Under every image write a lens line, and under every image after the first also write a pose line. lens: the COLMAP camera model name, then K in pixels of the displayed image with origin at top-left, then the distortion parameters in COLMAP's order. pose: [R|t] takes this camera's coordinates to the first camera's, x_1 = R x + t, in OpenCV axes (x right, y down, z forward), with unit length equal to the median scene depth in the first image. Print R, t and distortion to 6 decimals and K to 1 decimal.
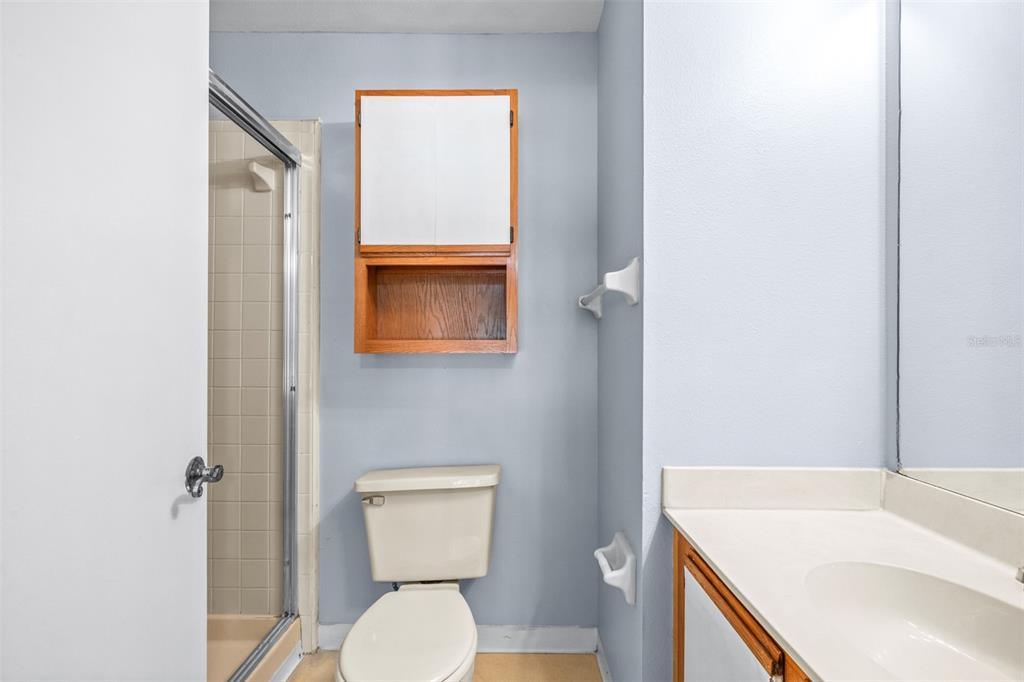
lens RADIAL K [[425.5, 0, 509.5], [0, 425.5, 342.6], [0, 0, 1]] dist [0.000372, 0.000214]
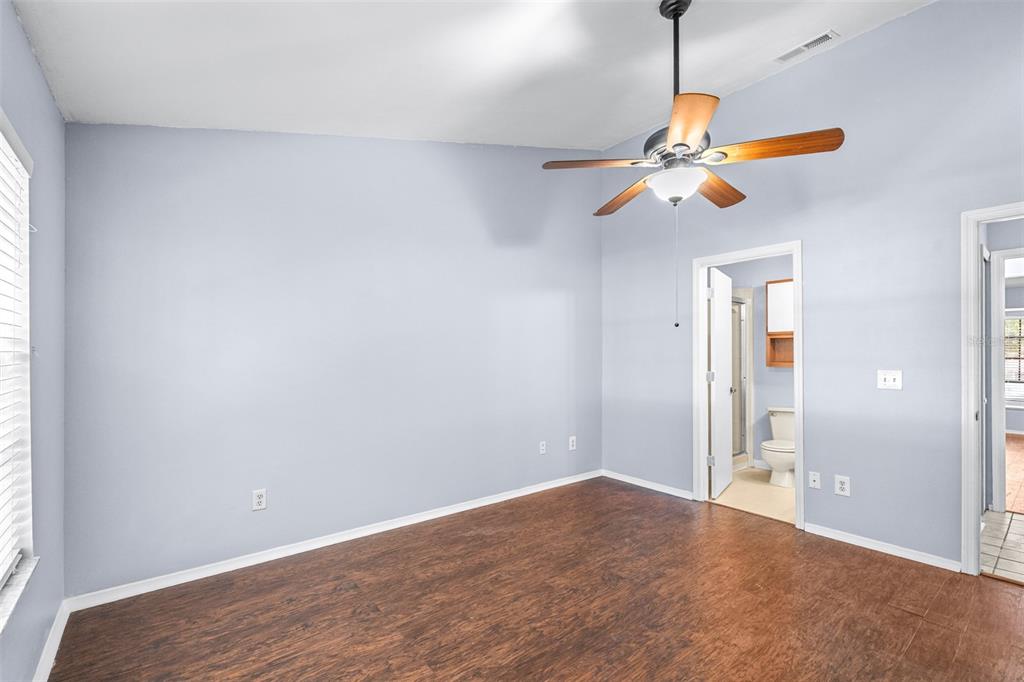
lens RADIAL K [[449.0, 0, 512.9], [0, 449.0, 354.2], [0, 0, 1]] dist [0.001432, 0.000162]
pose [[0.633871, -0.003192, -0.773432, 1.006137], [0.008333, 0.999962, 0.002702, -0.090264], [0.773394, -0.008158, 0.633874, -2.521403]]
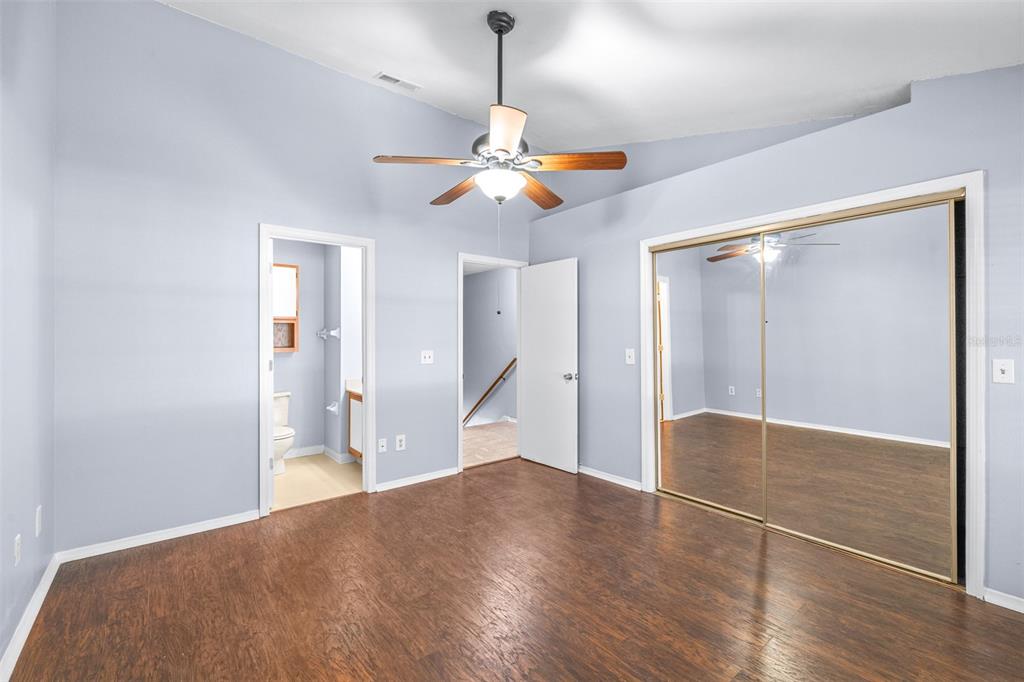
lens RADIAL K [[436.5, 0, 512.7], [0, 436.5, 338.4], [0, 0, 1]] dist [0.000490, 0.000116]
pose [[0.769547, -0.002924, 0.638584, -0.802947], [-0.000079, 0.999989, 0.004674, -0.088009], [-0.638590, -0.003647, 0.769538, -2.411879]]
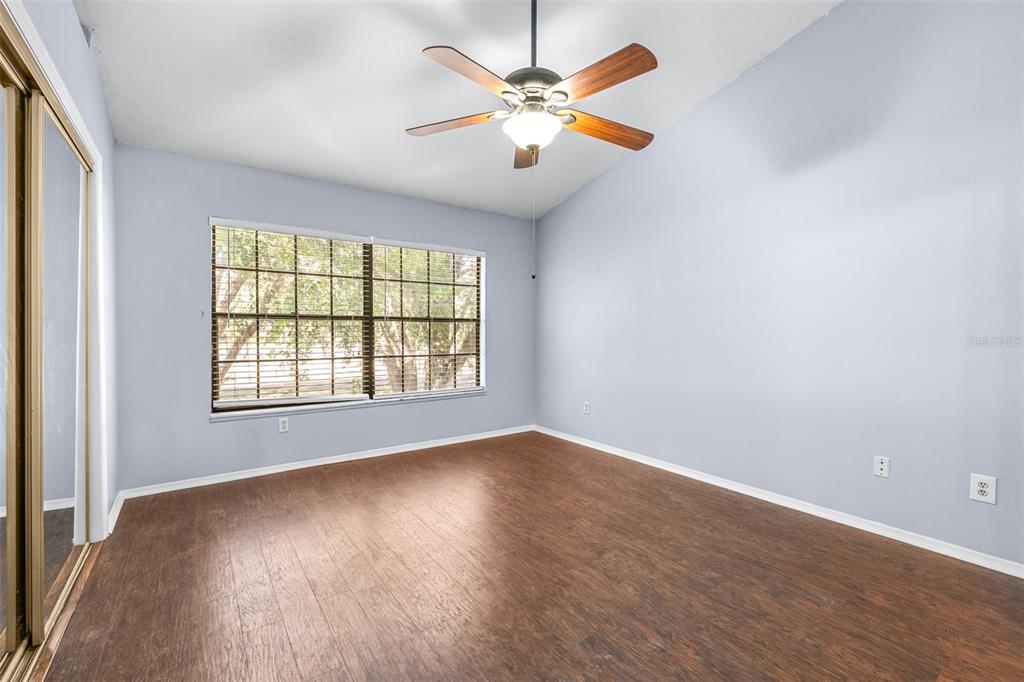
lens RADIAL K [[445.4, 0, 508.7], [0, 445.4, 335.3], [0, 0, 1]] dist [0.001153, 0.000097]
pose [[-0.811002, -0.000585, -0.585043, 1.115260], [-0.002930, 0.999991, 0.003061, 0.004679], [0.585036, 0.004197, -0.810996, 0.011112]]
